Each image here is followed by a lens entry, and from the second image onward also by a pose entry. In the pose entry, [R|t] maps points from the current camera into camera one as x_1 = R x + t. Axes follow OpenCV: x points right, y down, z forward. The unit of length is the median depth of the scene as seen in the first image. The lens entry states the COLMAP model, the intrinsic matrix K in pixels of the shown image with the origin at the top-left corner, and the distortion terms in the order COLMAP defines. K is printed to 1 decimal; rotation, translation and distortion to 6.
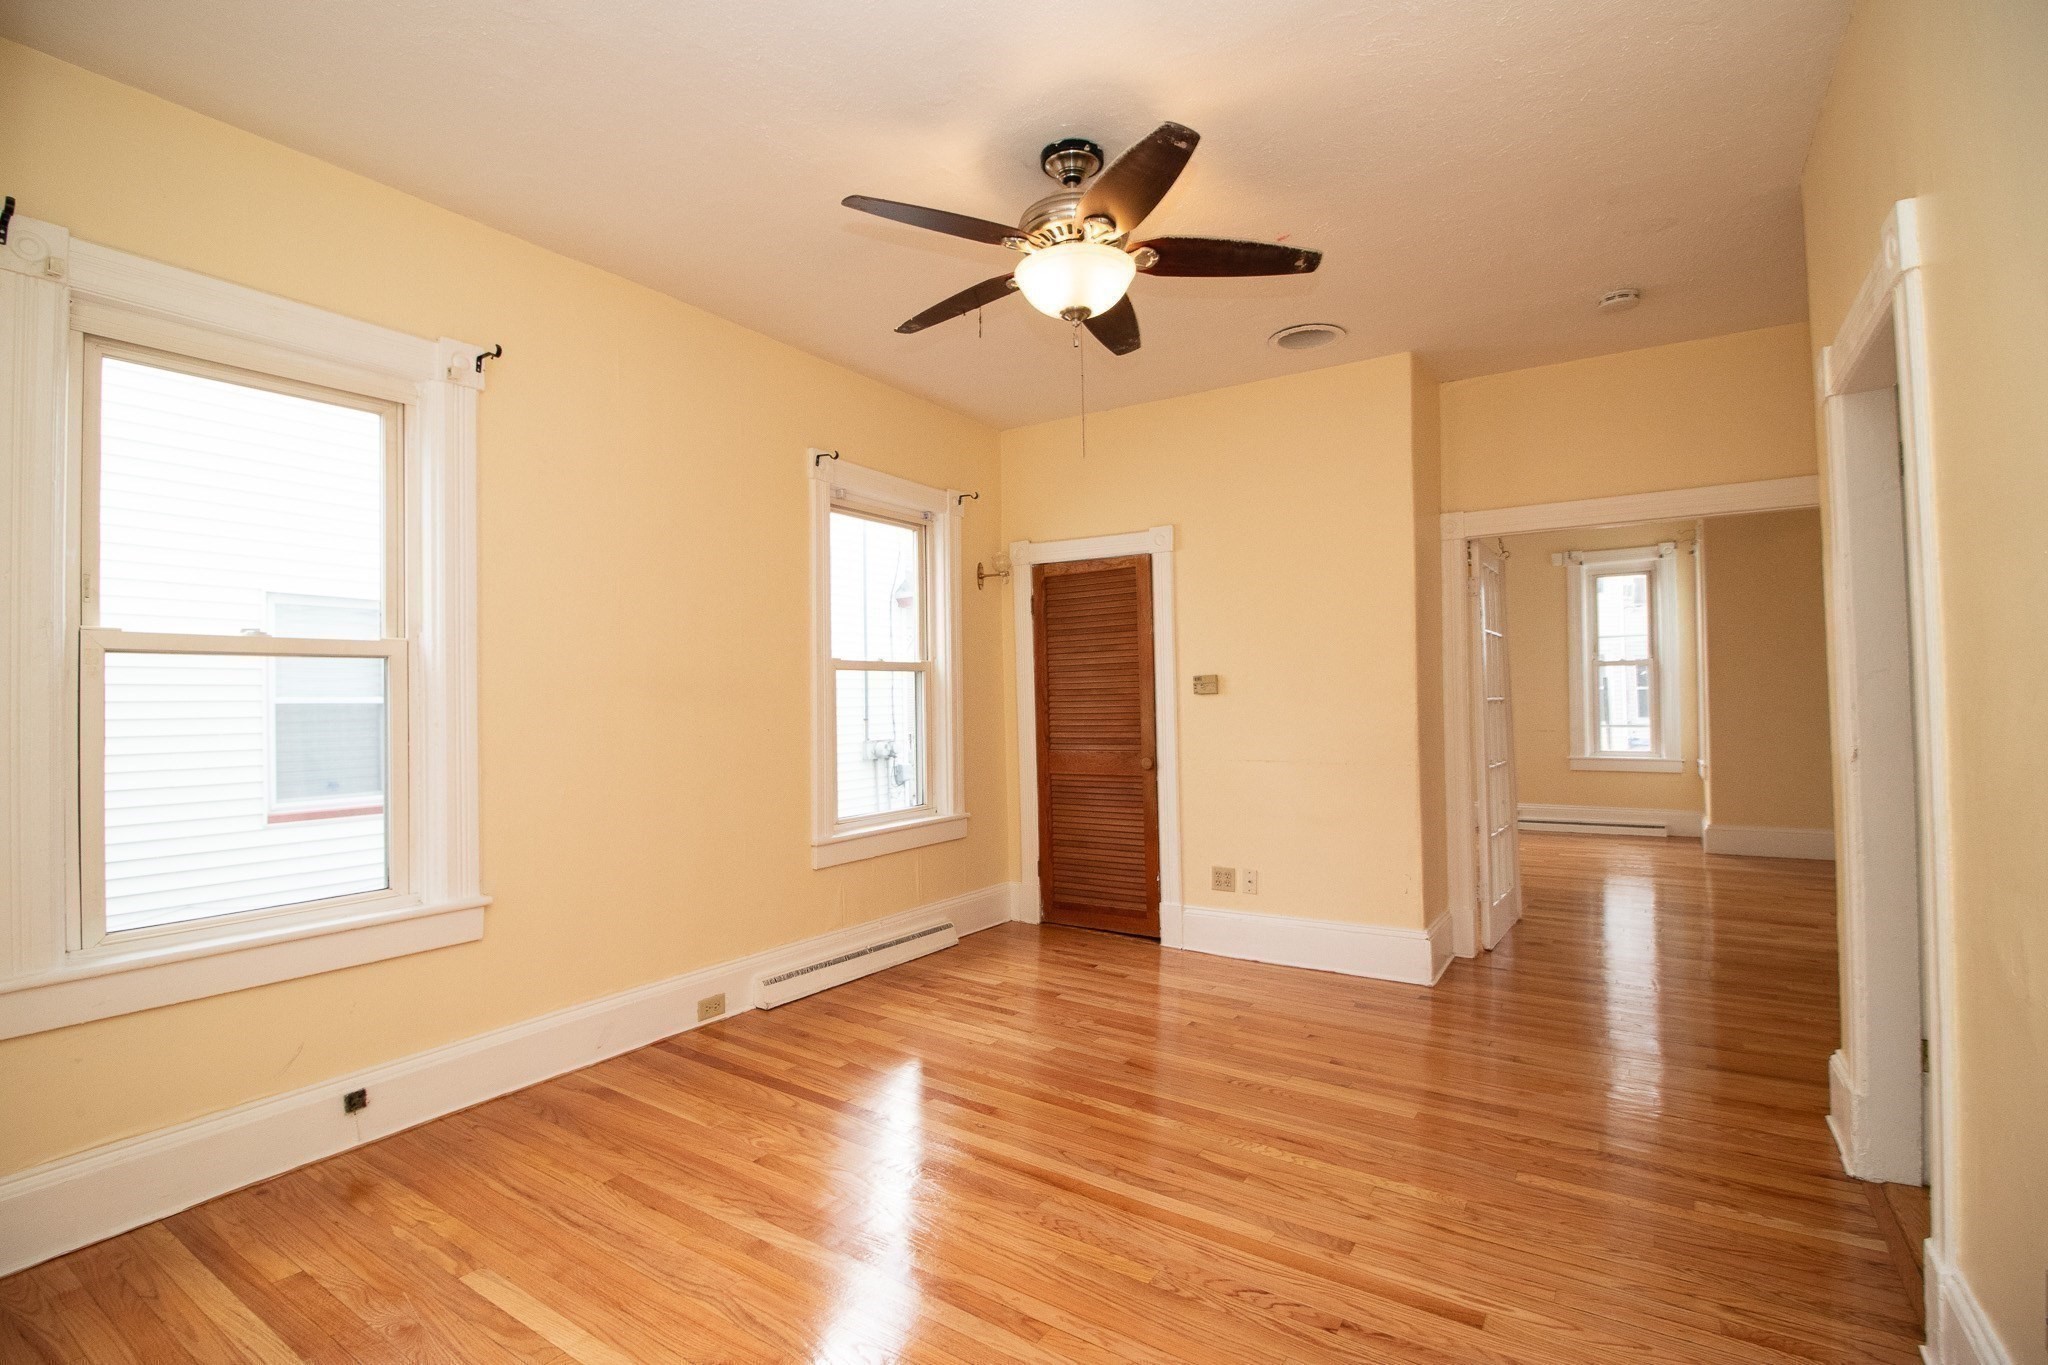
lens RADIAL K [[942.2, 0, 1018.9], [0, 942.2, 675.2], [0, 0, 1]] dist [-0.008226, -0.000646]
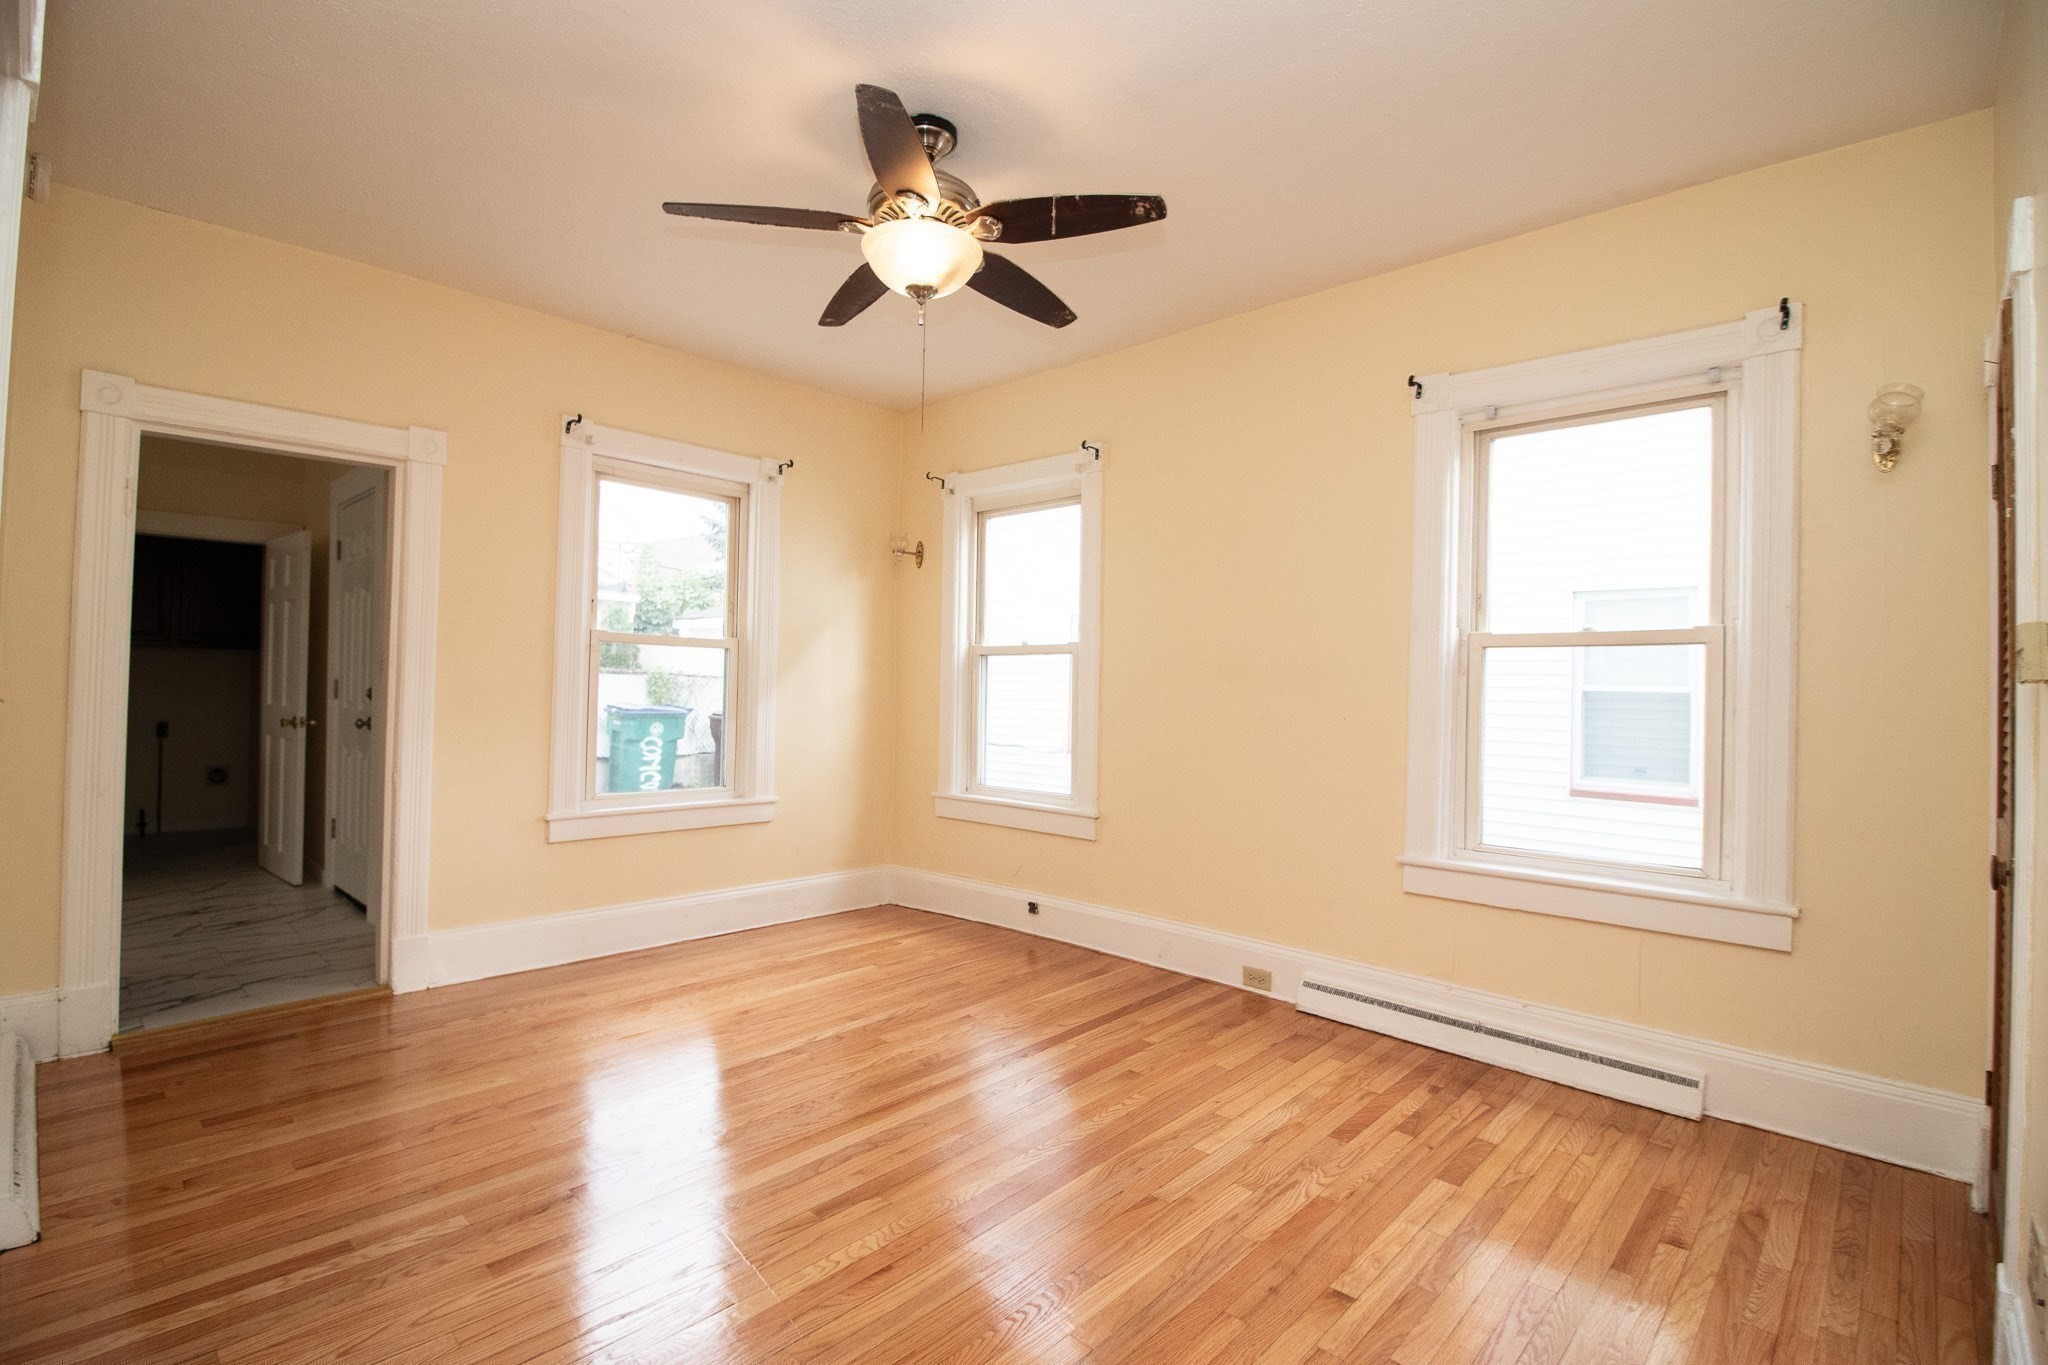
lens RADIAL K [[953.8, 0, 1027.1], [0, 953.8, 669.9], [0, 0, 1]] dist [-0.005580, -0.001164]
pose [[-0.173645, -0.010034, -0.984757, 0.727183], [0.009890, 0.999880, -0.011932, 0.021284], [0.984759, -0.011811, -0.173525, 0.899700]]
